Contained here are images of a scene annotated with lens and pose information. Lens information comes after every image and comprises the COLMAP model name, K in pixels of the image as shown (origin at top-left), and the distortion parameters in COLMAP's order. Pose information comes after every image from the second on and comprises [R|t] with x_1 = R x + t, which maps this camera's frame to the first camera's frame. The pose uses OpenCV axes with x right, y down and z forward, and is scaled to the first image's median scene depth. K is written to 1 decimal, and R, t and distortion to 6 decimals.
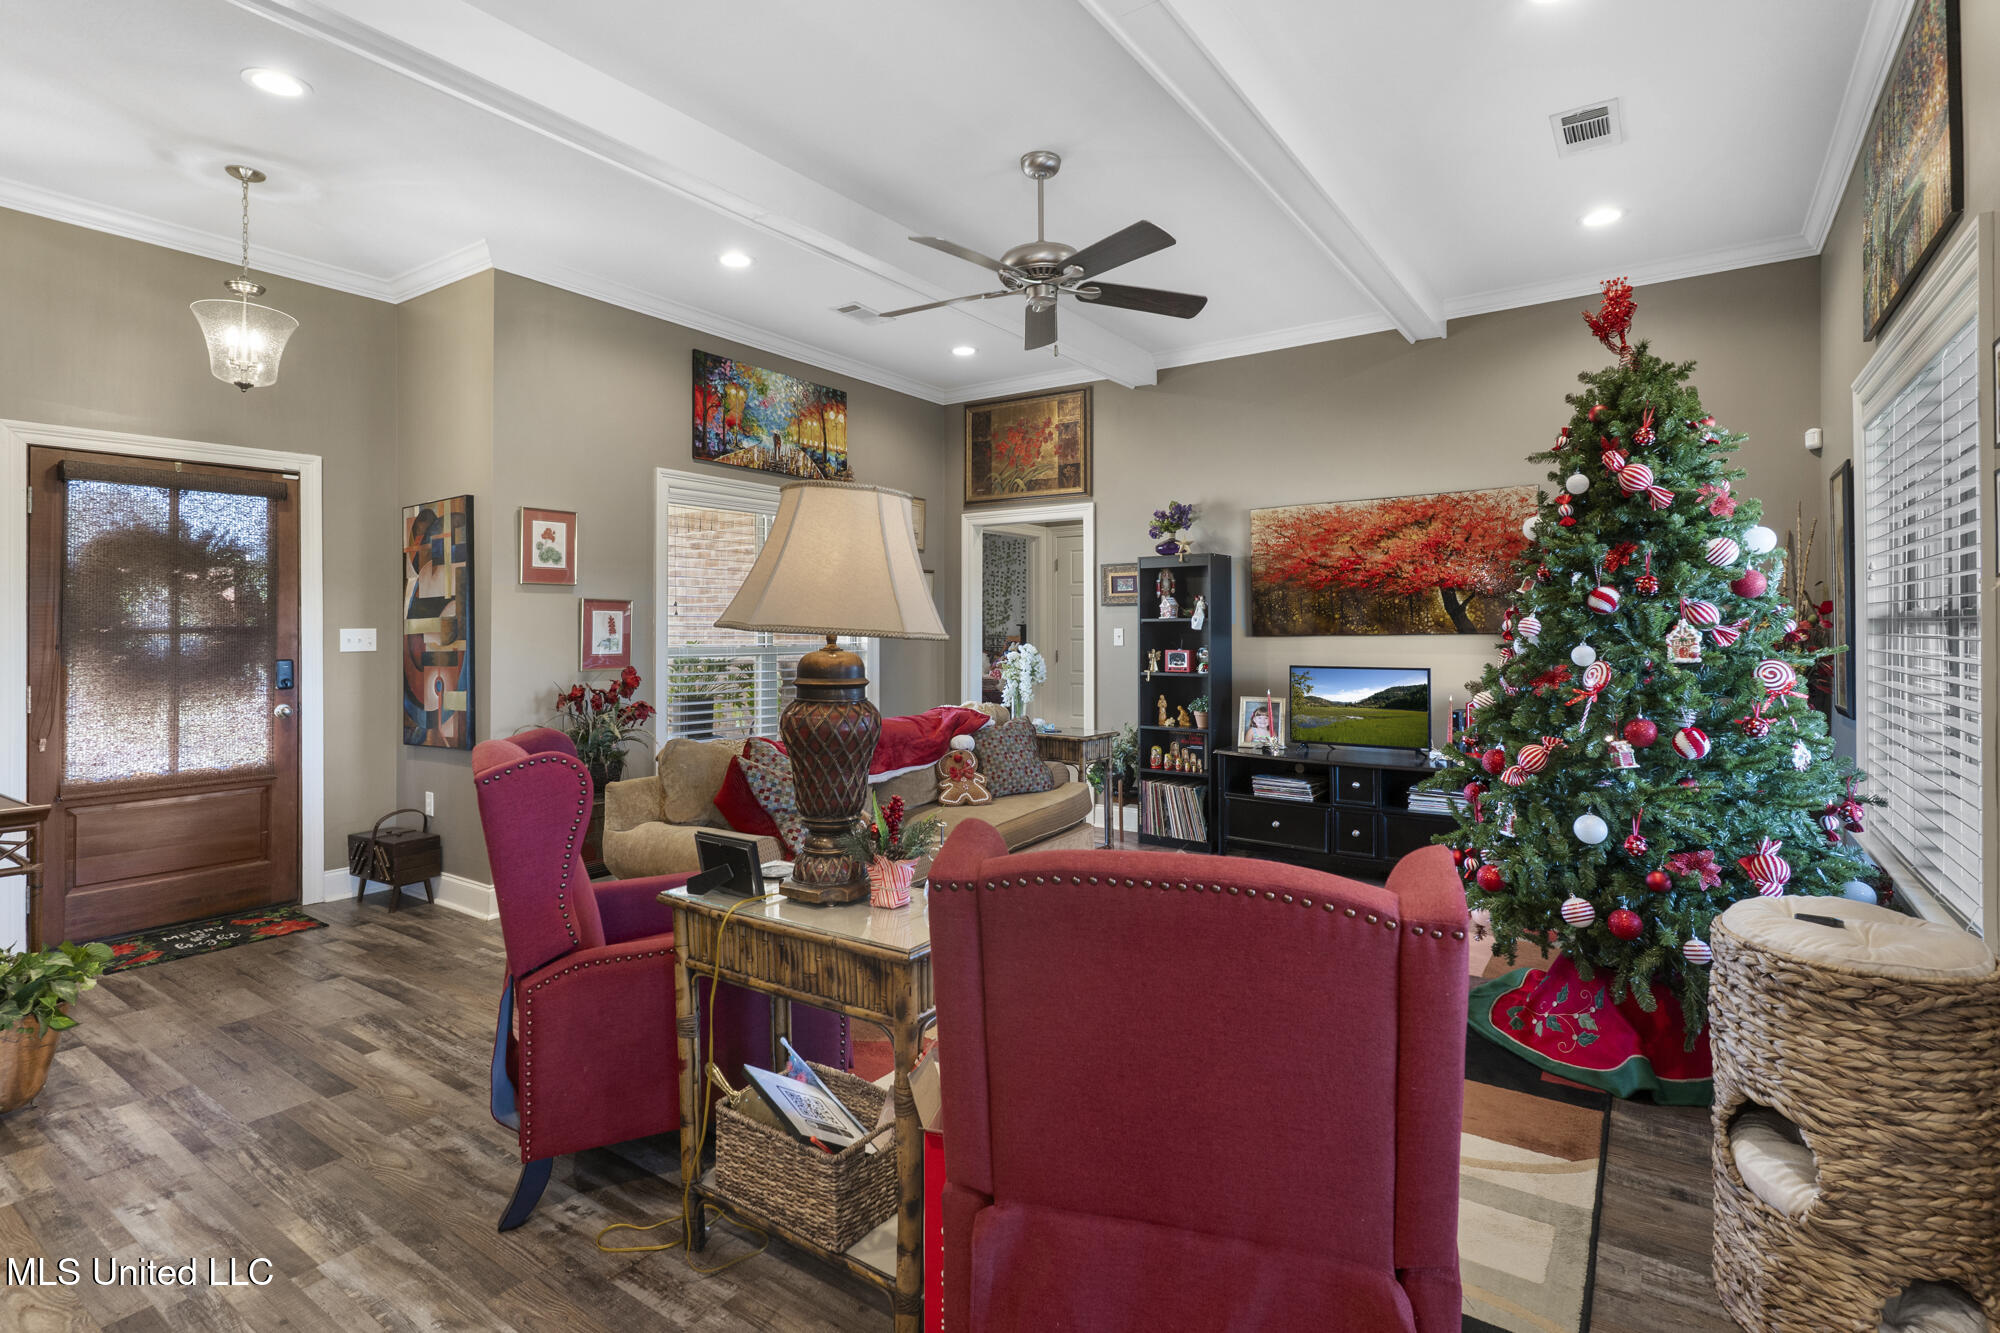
lens RADIAL K [[970.6, 0, 995.2], [0, 970.6, 623.7], [0, 0, 1]] dist [-0.000323, 0.000449]
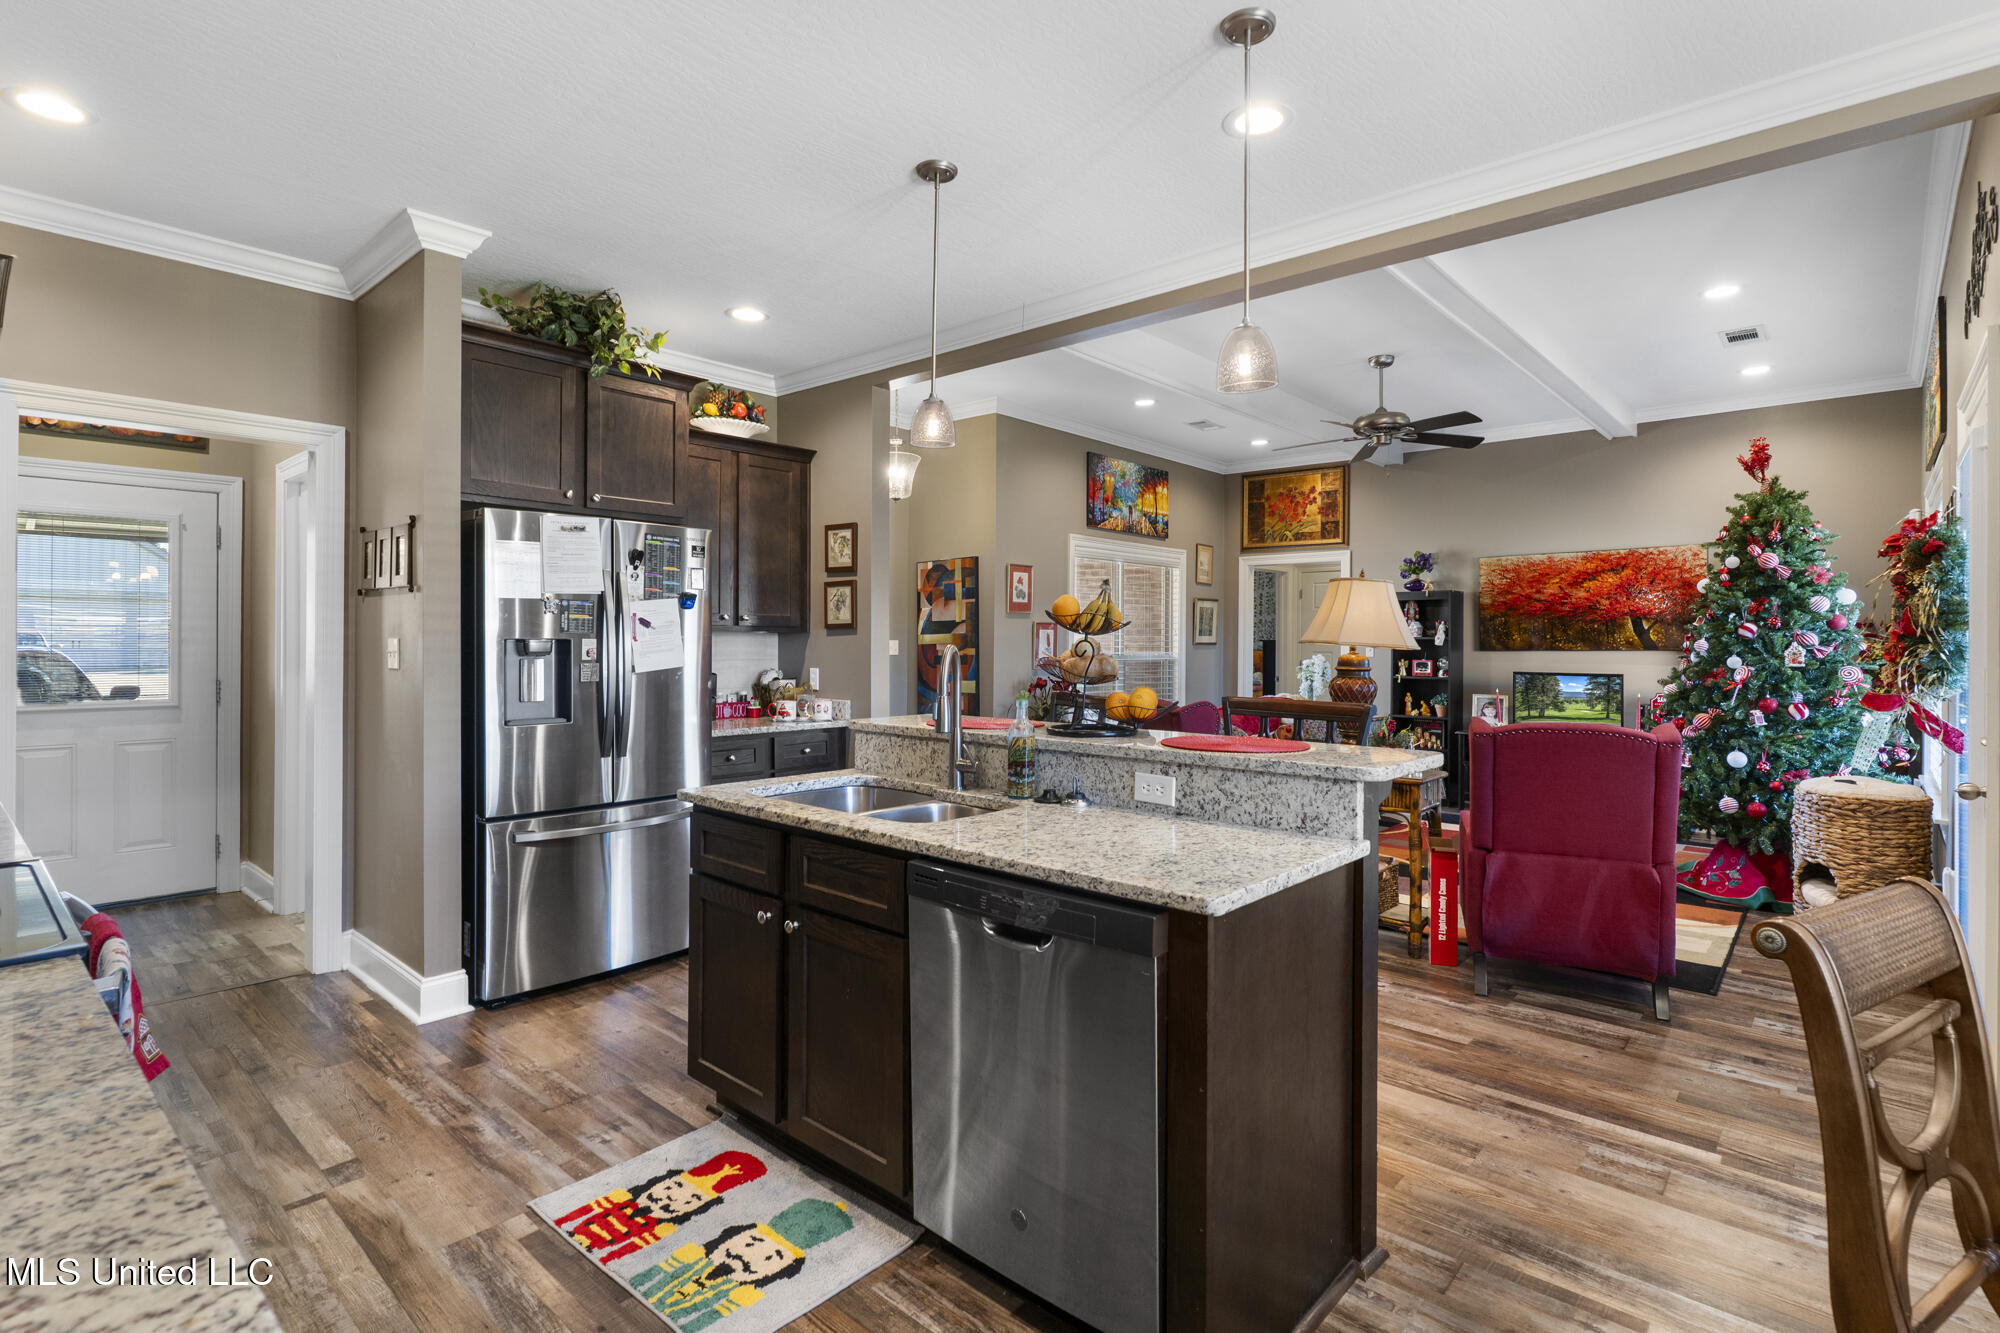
lens RADIAL K [[963.1, 0, 1003.7], [0, 963.1, 641.6], [0, 0, 1]] dist [0.001164, 0.000336]
pose [[0.992917, 0.008100, -0.118534, -0.416046], [-0.007496, 0.999957, 0.005536, -0.003661], [0.118574, -0.004608, 0.992935, -0.739359]]
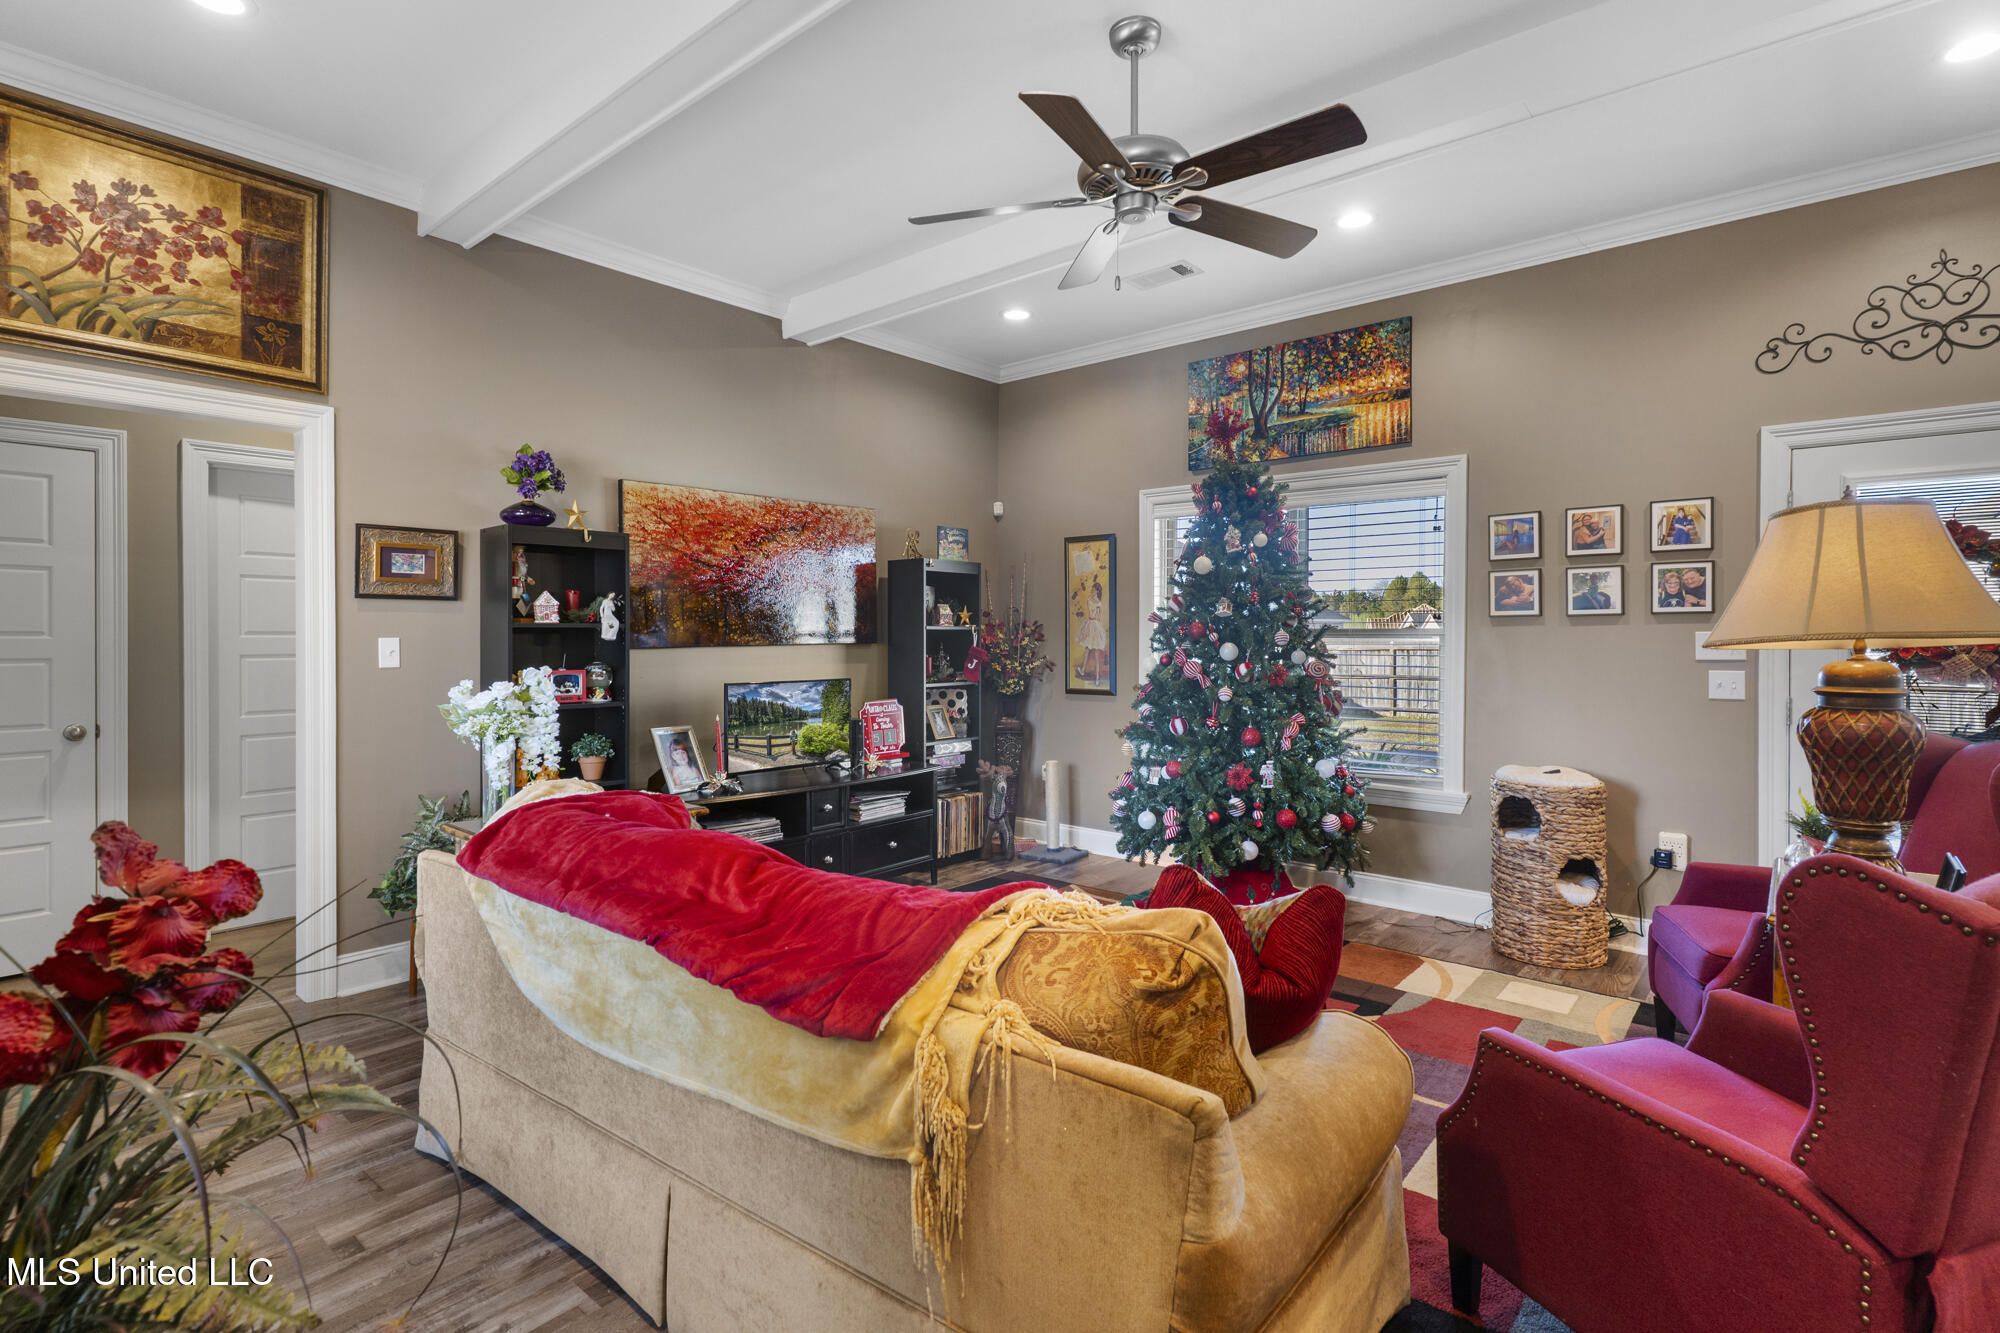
lens RADIAL K [[963.1, 0, 1003.7], [0, 963.1, 641.6], [0, 0, 1]] dist [0.001164, 0.000336]
pose [[0.097392, 0.000243, 0.995246, -0.772116], [-0.003255, 0.999995, 0.000075, 0.011205], [-0.995241, -0.003246, 0.097392, 1.098620]]
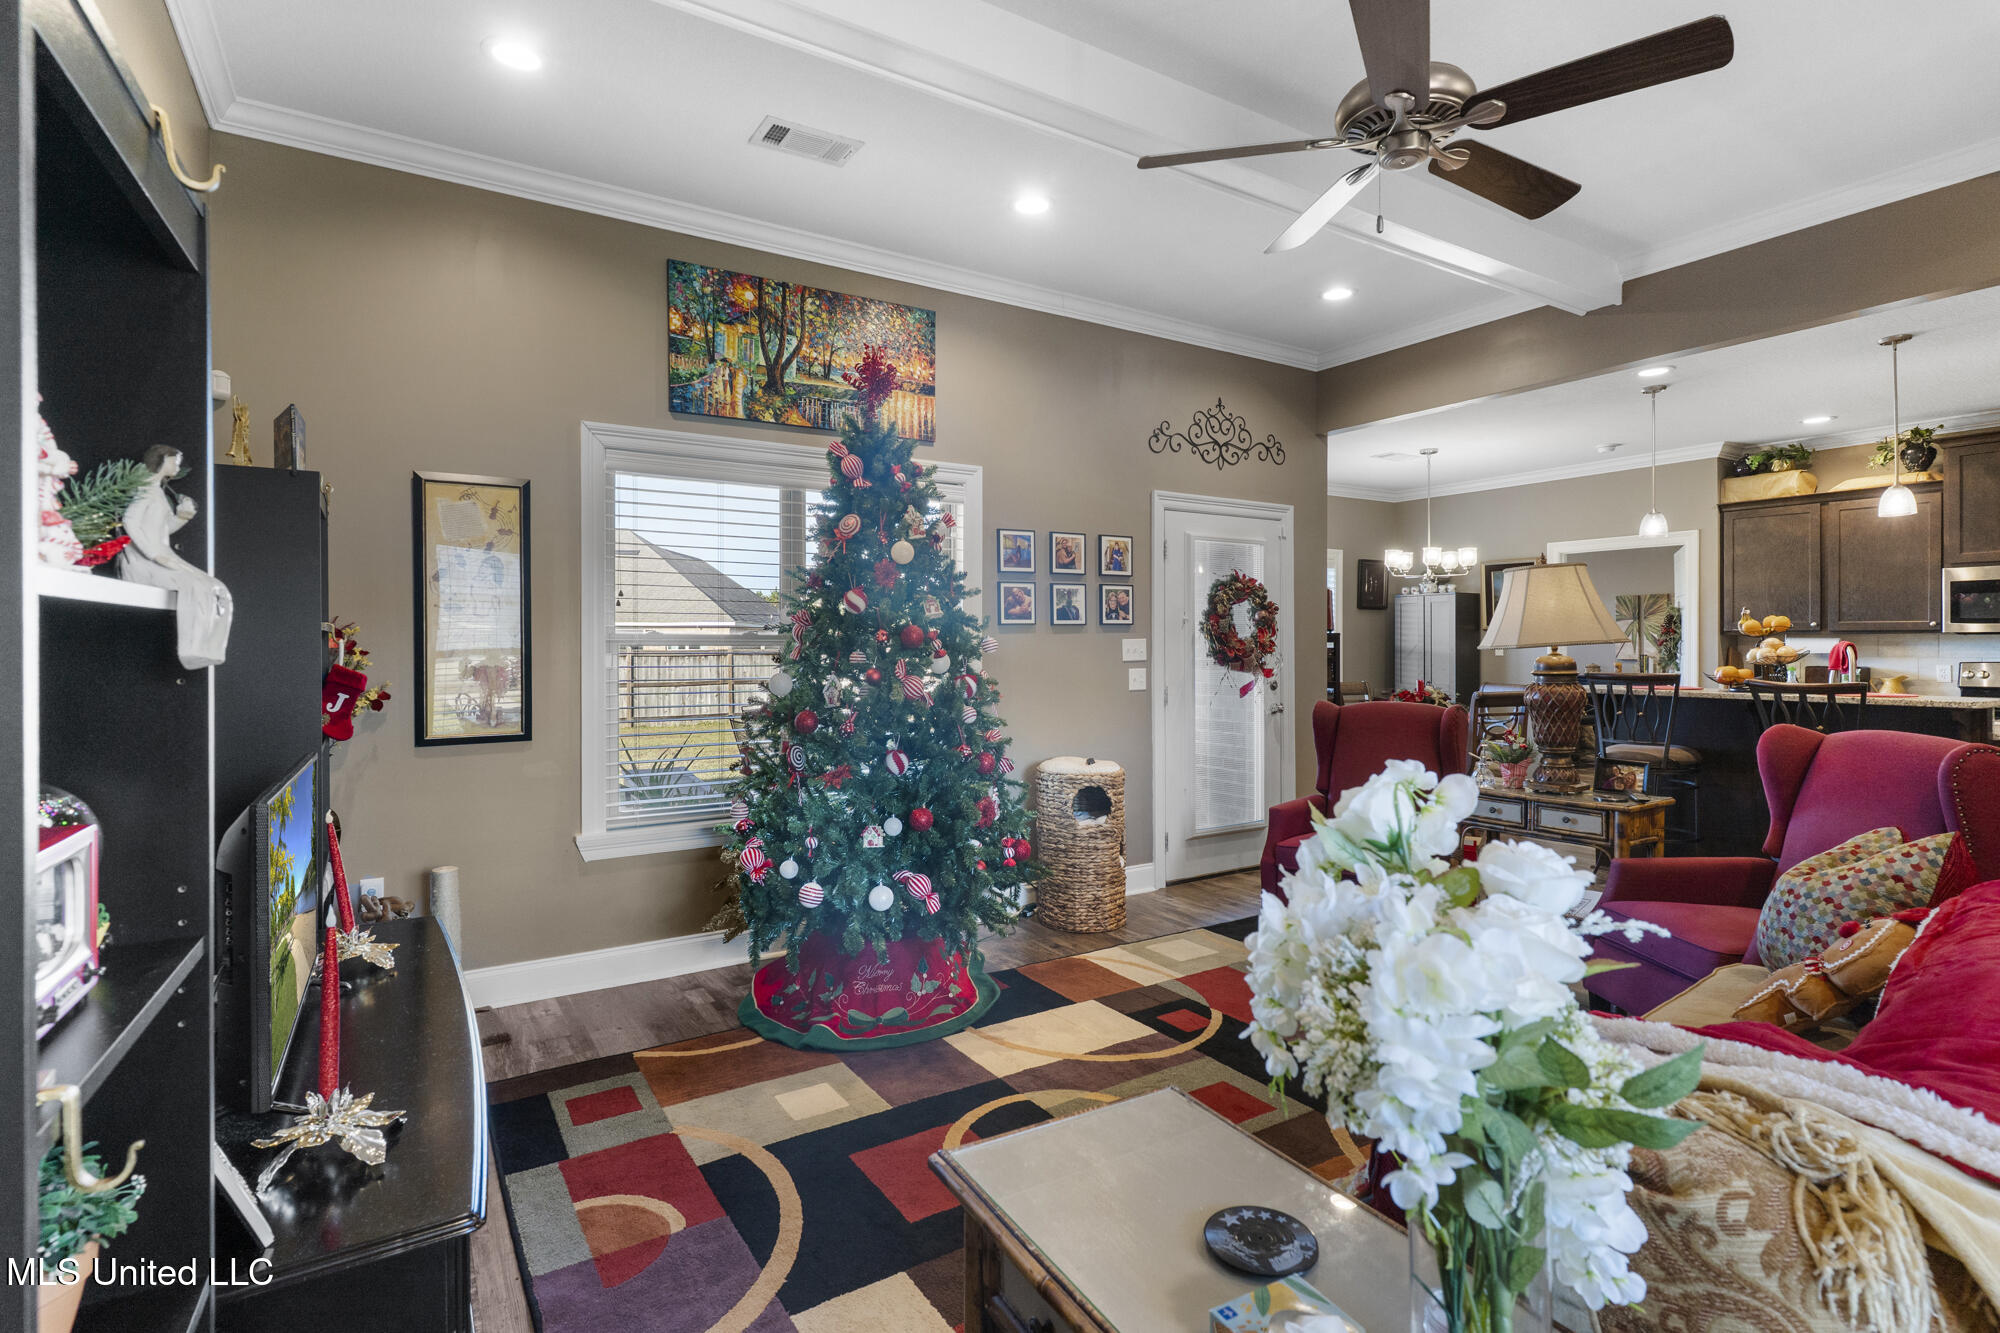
lens RADIAL K [[981.9, 0, 1009.5], [0, 981.9, 636.1], [0, 0, 1]] dist [-0.001832, -0.000116]
pose [[-0.924678, 0.008728, 0.380650, 0.055052], [0.005980, 0.999947, -0.008402, 0.003588], [-0.380703, -0.005493, -0.924681, 1.873253]]
